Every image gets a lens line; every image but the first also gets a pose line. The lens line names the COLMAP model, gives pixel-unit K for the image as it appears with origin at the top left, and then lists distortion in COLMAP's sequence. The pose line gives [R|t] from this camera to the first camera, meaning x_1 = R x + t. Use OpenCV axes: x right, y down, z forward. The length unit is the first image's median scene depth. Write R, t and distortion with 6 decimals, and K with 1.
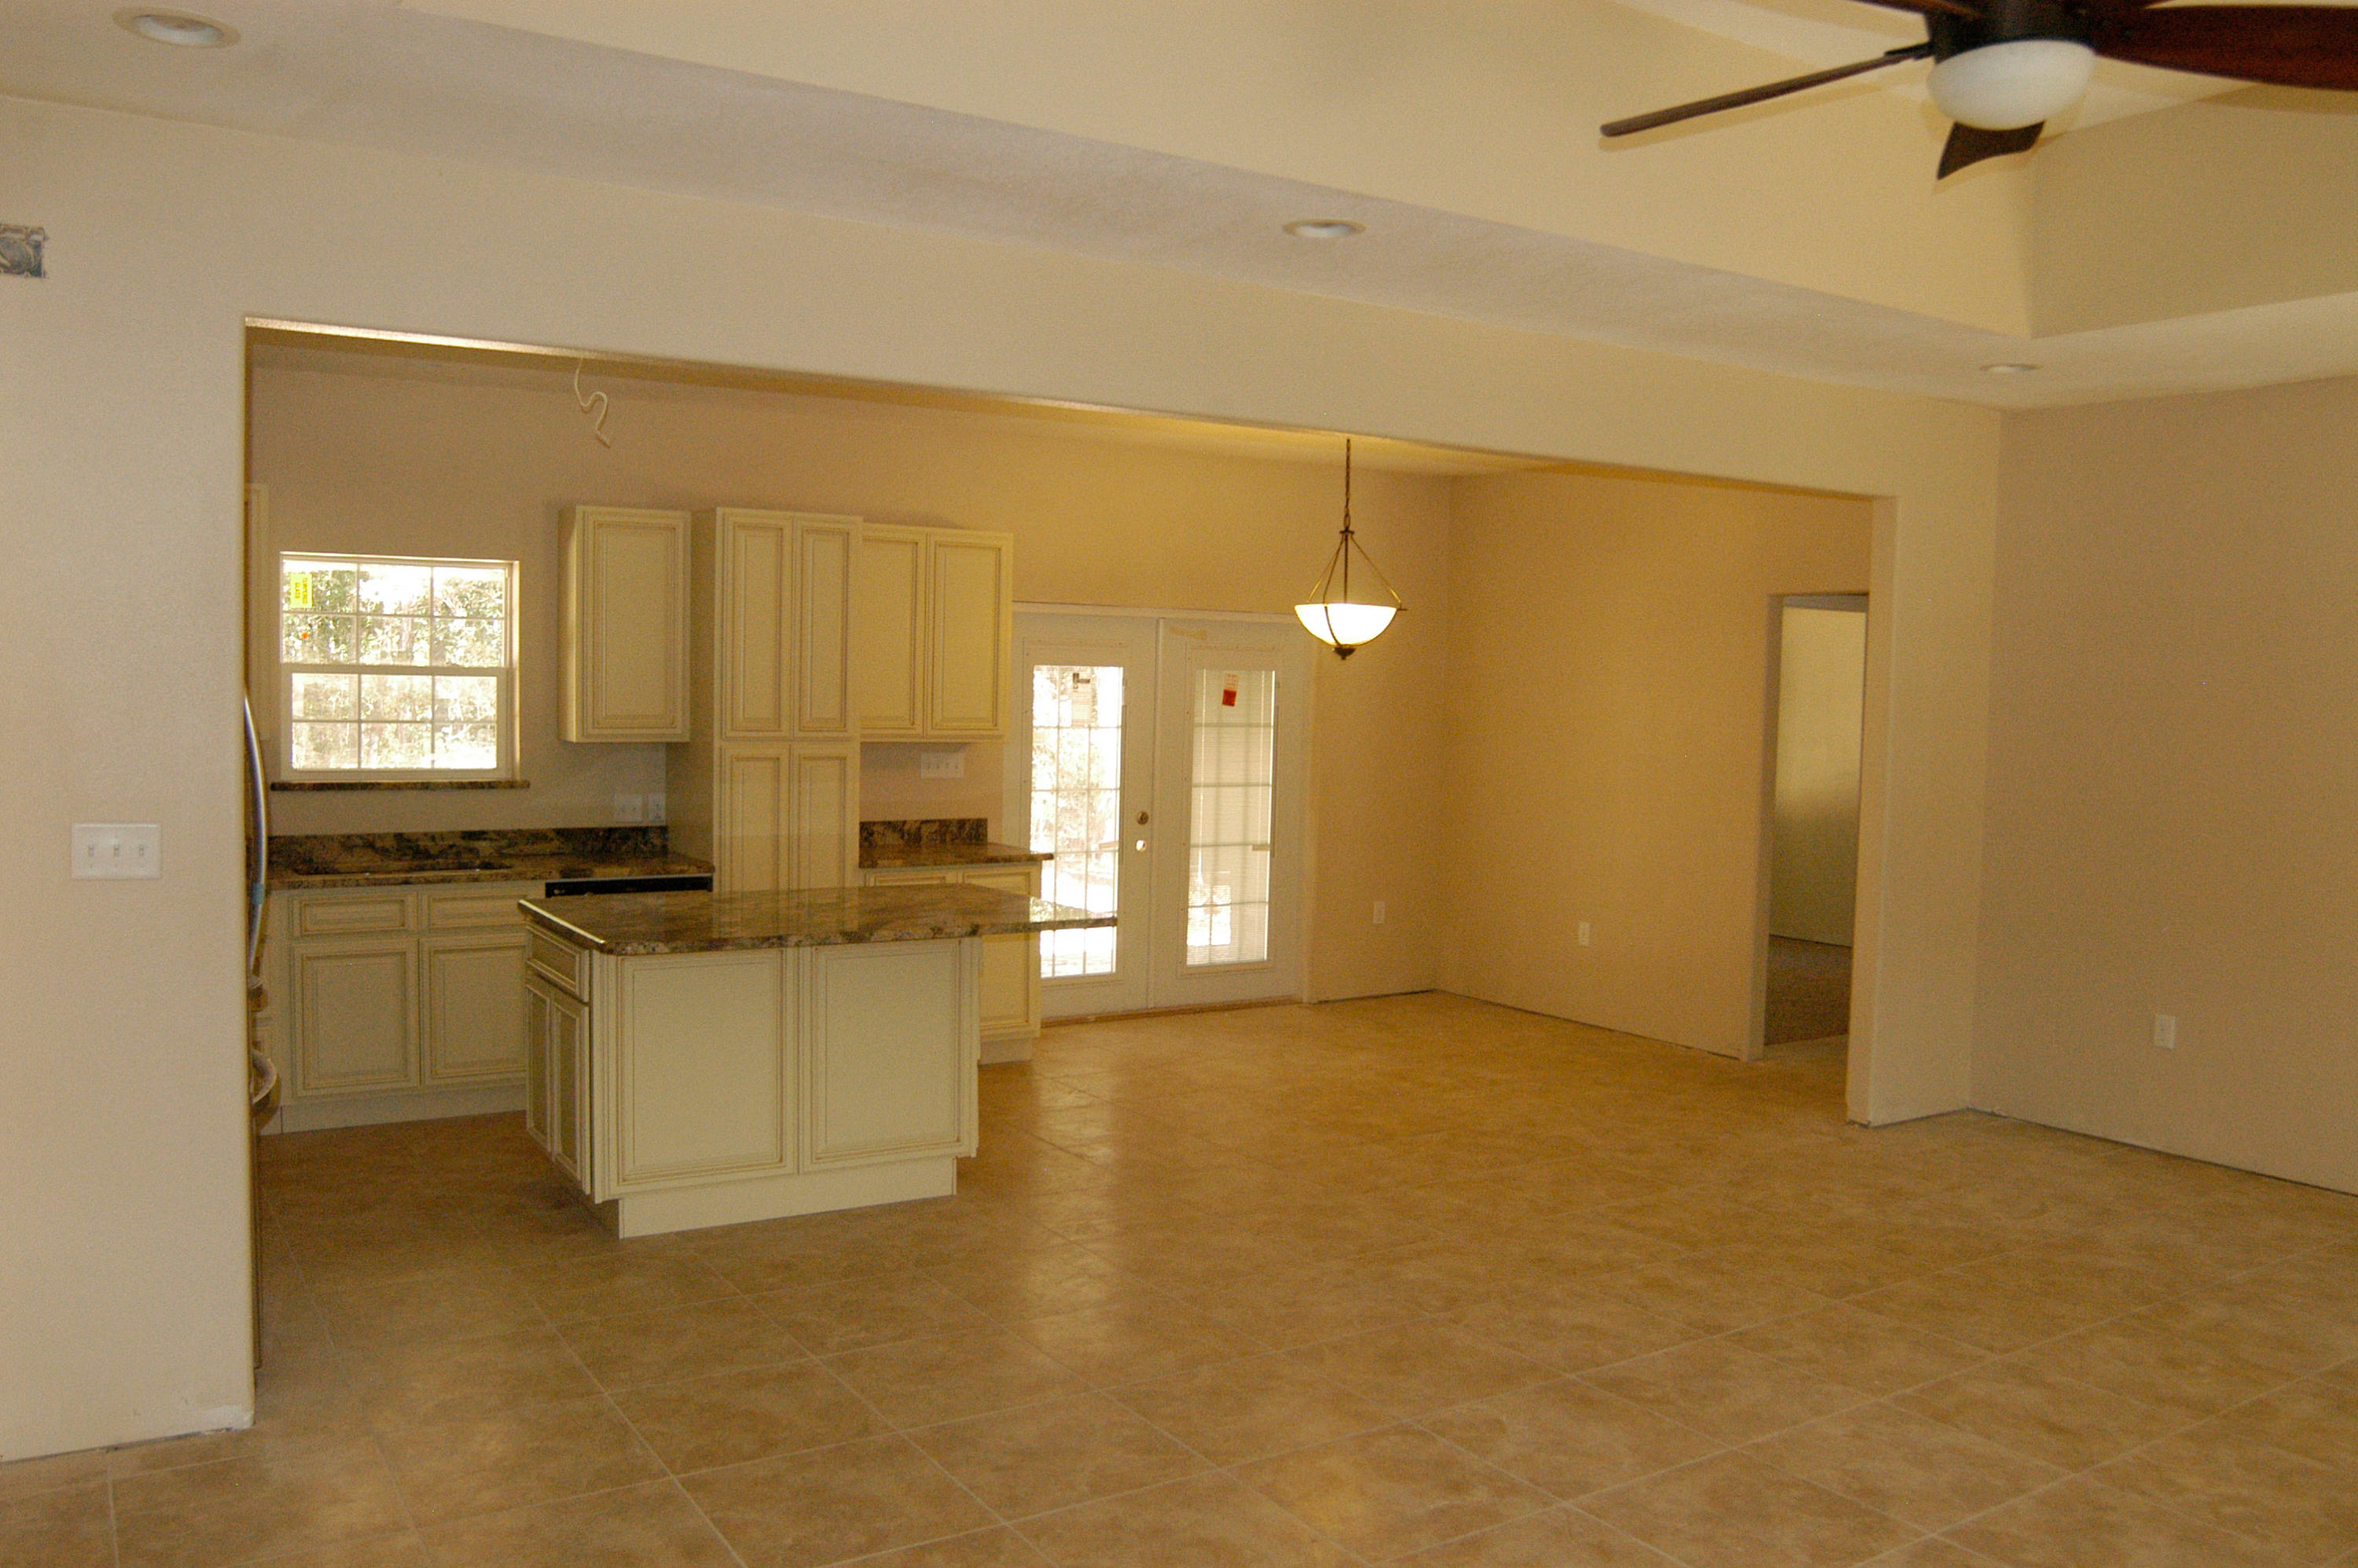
lens RADIAL K [[1826.7, 0, 1179.0], [0, 1826.7, 784.0], [0, 0, 1]] dist [-0.095775, 0.063111]
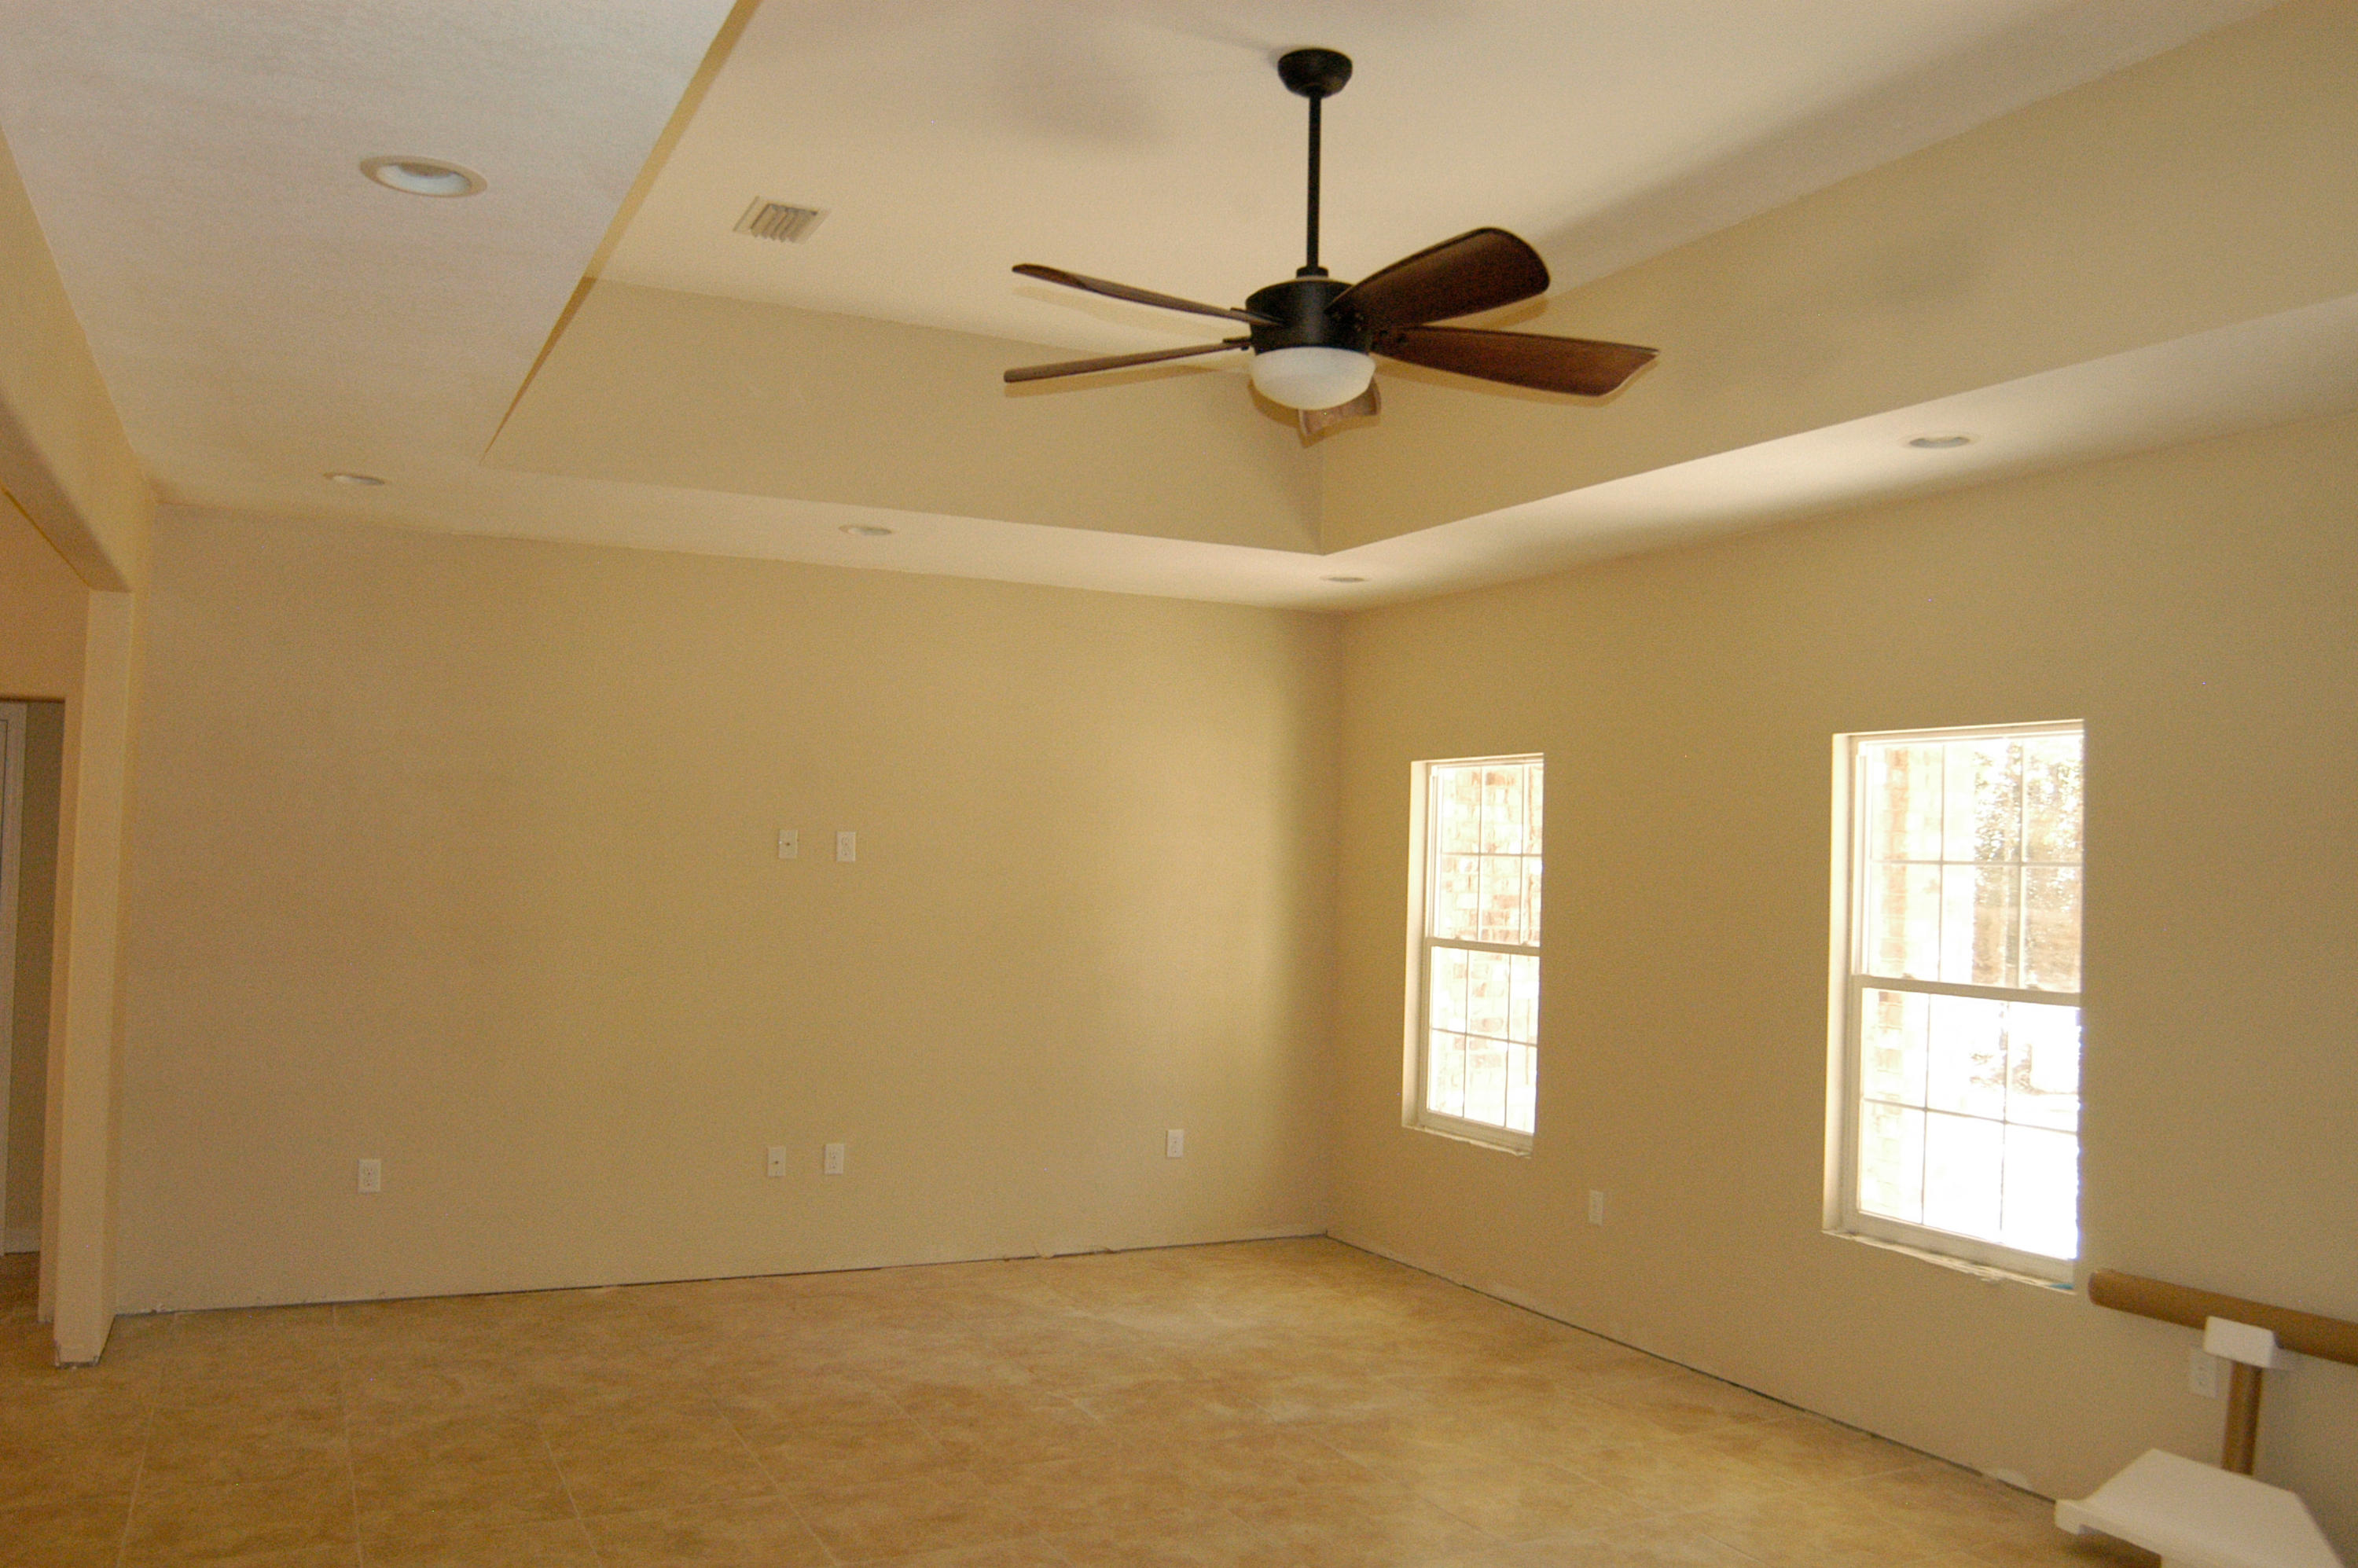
lens RADIAL K [[1826.7, 0, 1179.0], [0, 1826.7, 784.0], [0, 0, 1]] dist [-0.095775, 0.063111]
pose [[0.121483, 0.024237, 0.992298, -0.507373], [0.026107, 0.999278, -0.027604, -0.052339], [-0.992250, 0.029259, 0.120763, 0.575215]]
